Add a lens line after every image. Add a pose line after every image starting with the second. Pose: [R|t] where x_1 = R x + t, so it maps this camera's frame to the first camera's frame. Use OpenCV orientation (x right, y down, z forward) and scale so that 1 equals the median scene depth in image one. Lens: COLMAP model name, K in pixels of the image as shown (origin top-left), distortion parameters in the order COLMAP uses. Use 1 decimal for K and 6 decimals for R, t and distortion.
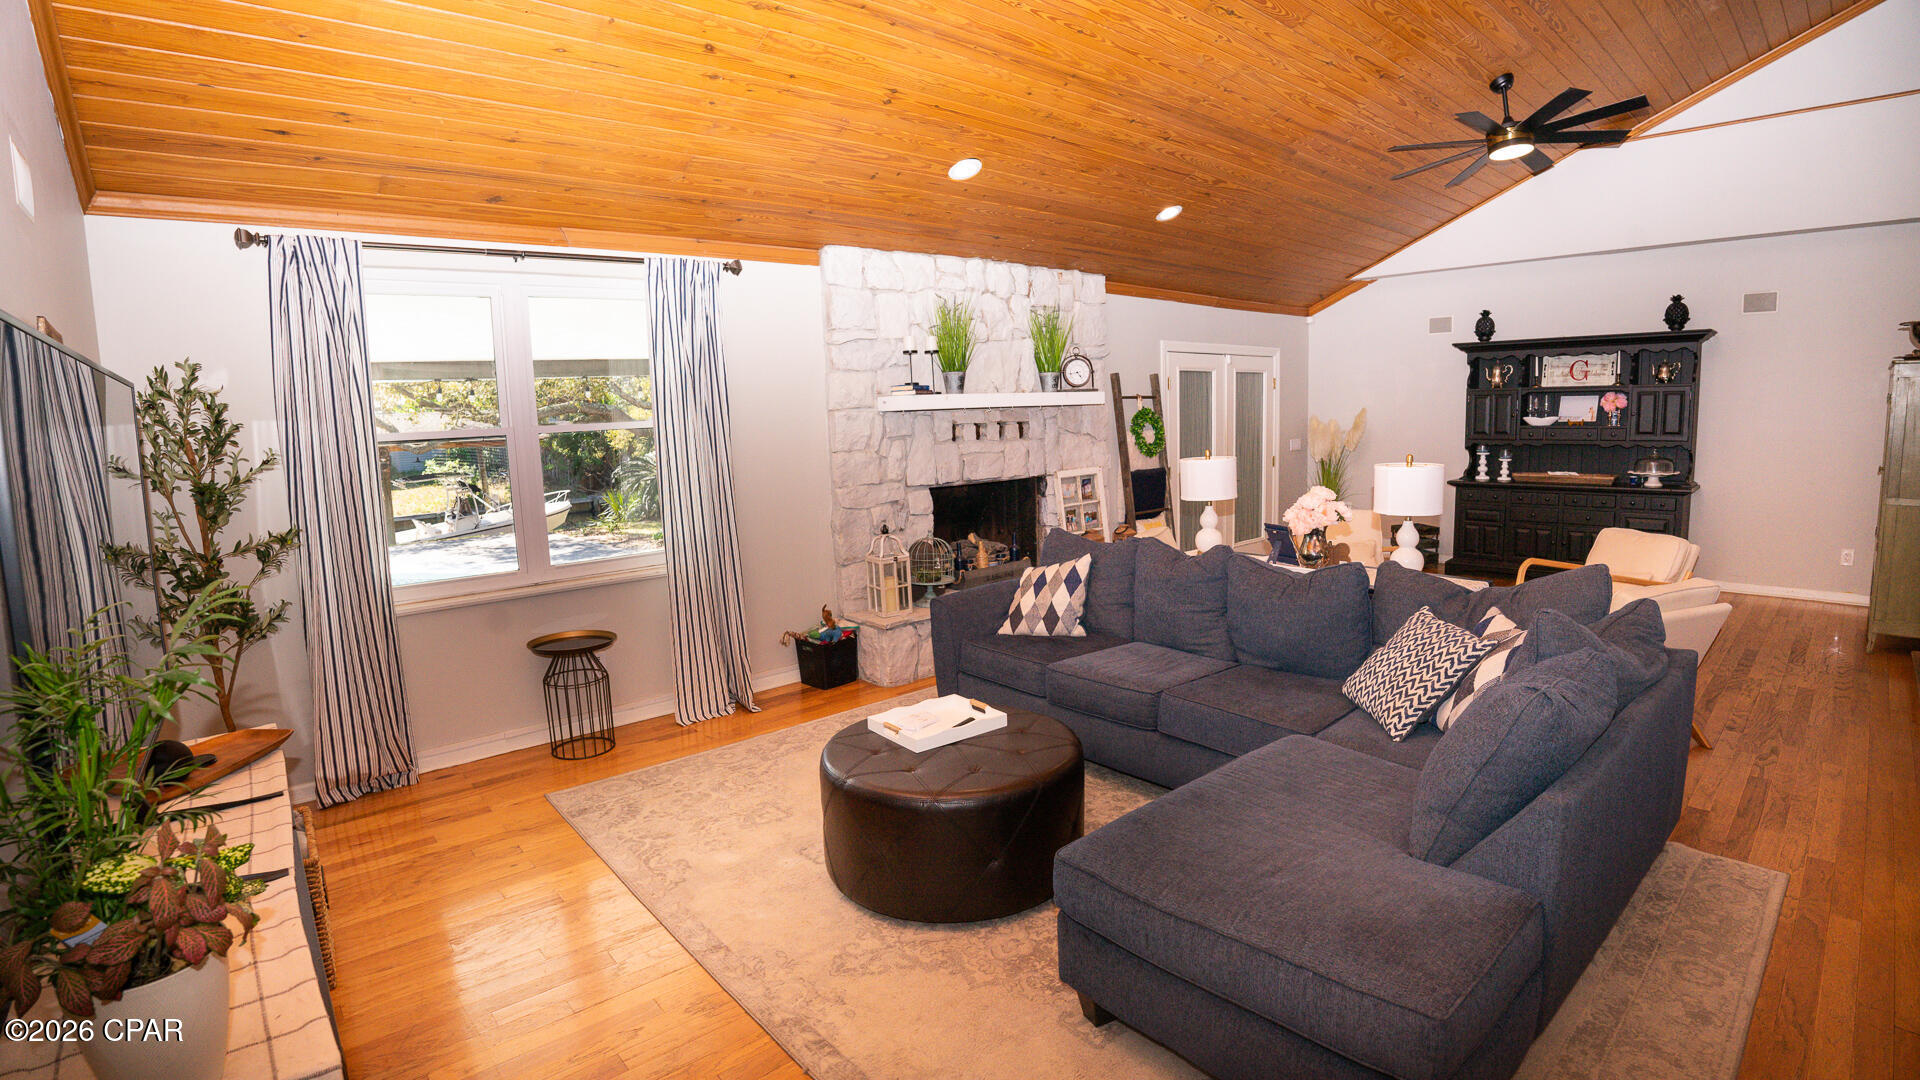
lens RADIAL K [[895.2, 0, 962.1], [0, 895.2, 547.6], [0, 0, 1]] dist [-0.112872, 0.023909]
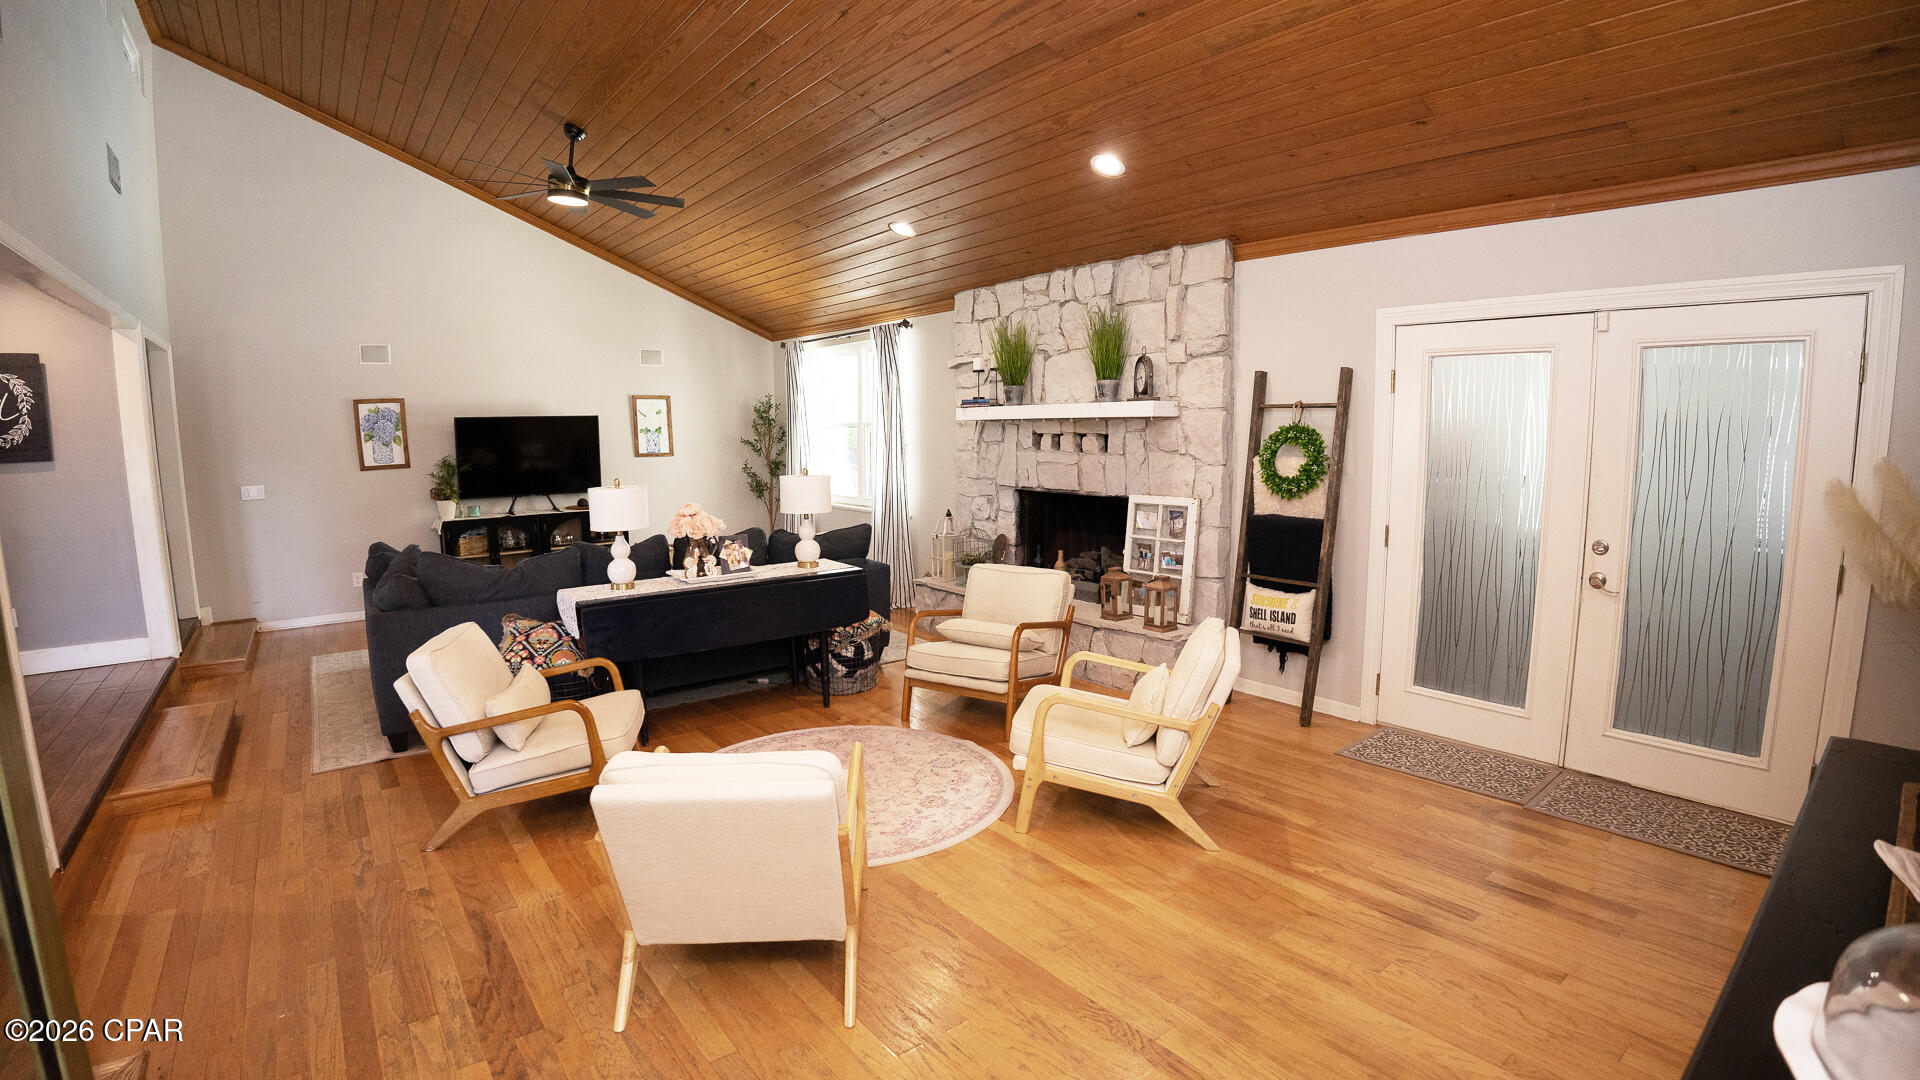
lens RADIAL K [[895.2, 0, 962.1], [0, 895.2, 547.6], [0, 0, 1]] dist [-0.112872, 0.023909]
pose [[-0.070136, 0.177031, -0.981703, 1.038781], [-0.126583, 0.974592, 0.184792, -0.186706], [0.989473, 0.137227, -0.045945, 0.958585]]
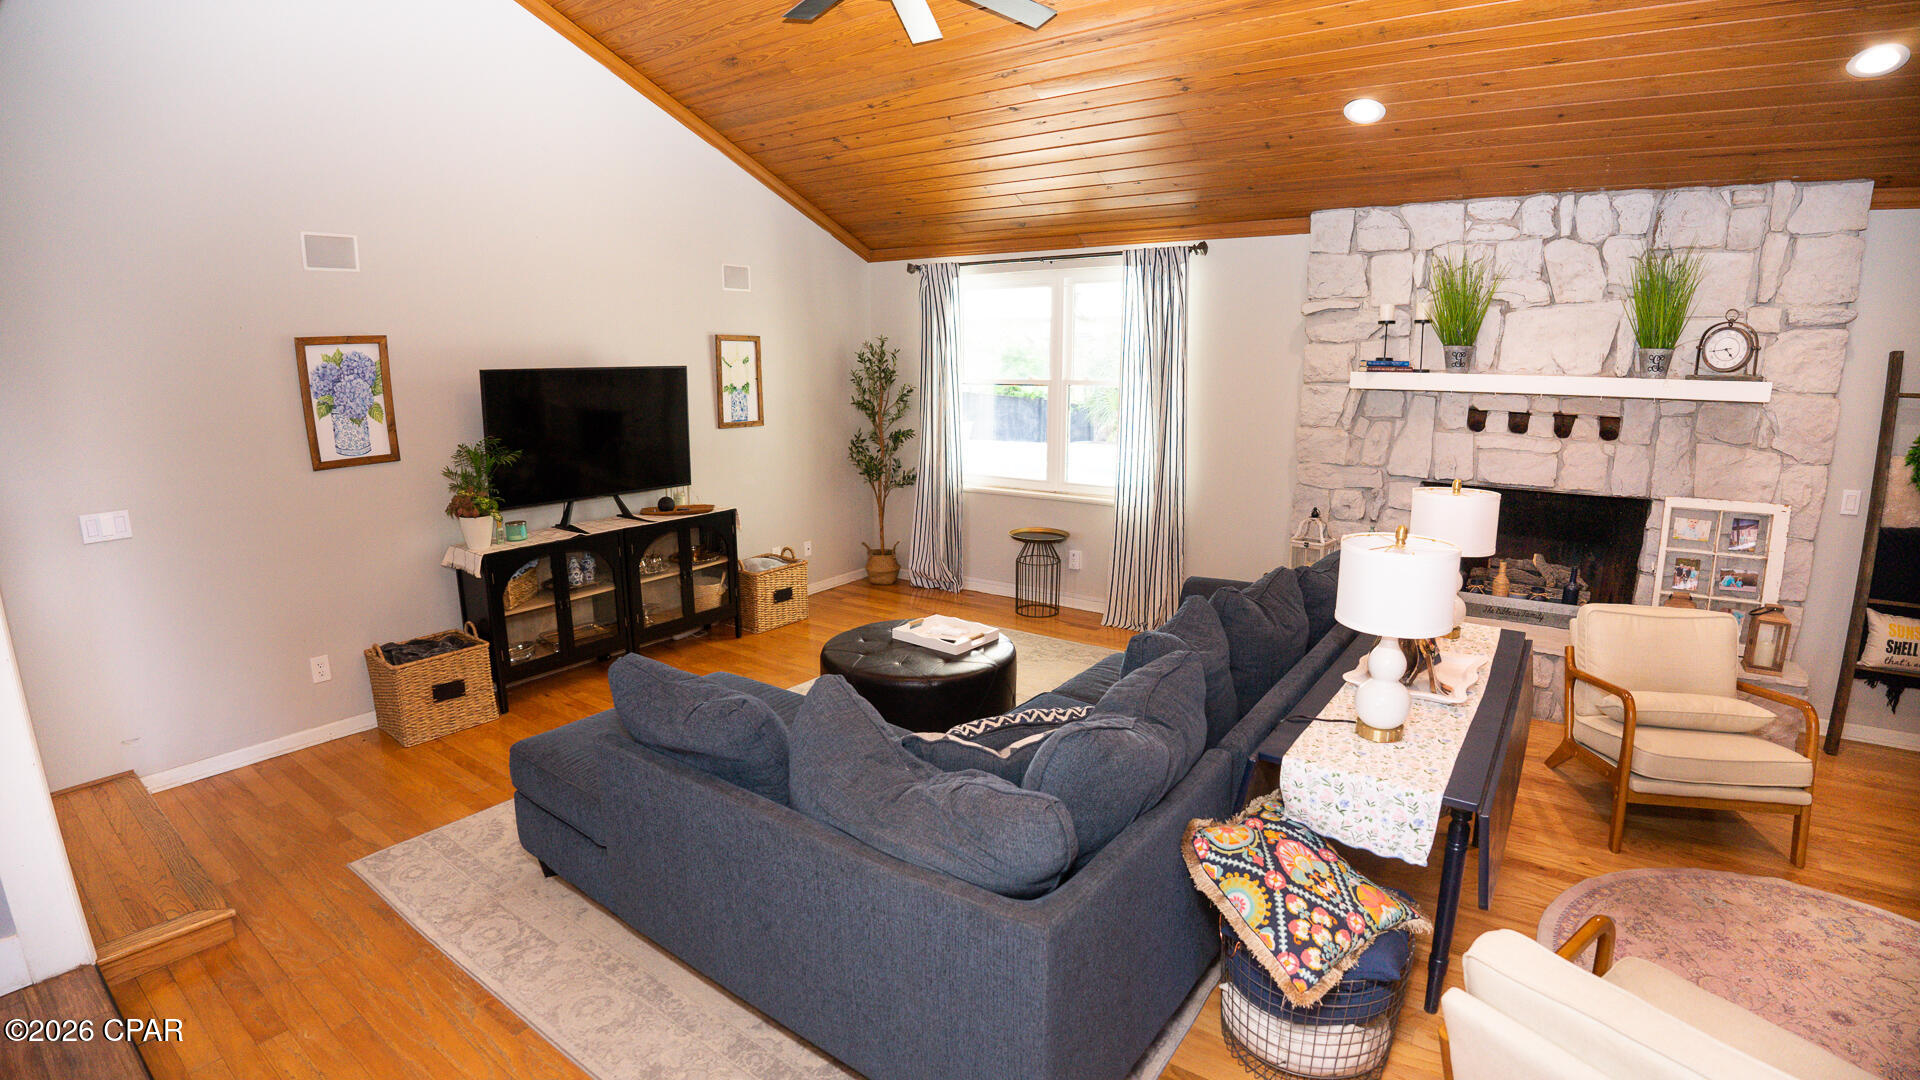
lens RADIAL K [[895.2, 0, 962.1], [0, 895.2, 547.6], [0, 0, 1]] dist [-0.112872, 0.023909]
pose [[0.229199, 0.239477, -0.943461, 0.632374], [-0.143985, 0.966941, 0.210459, -0.112319], [0.962671, 0.087607, 0.256103, 0.359441]]
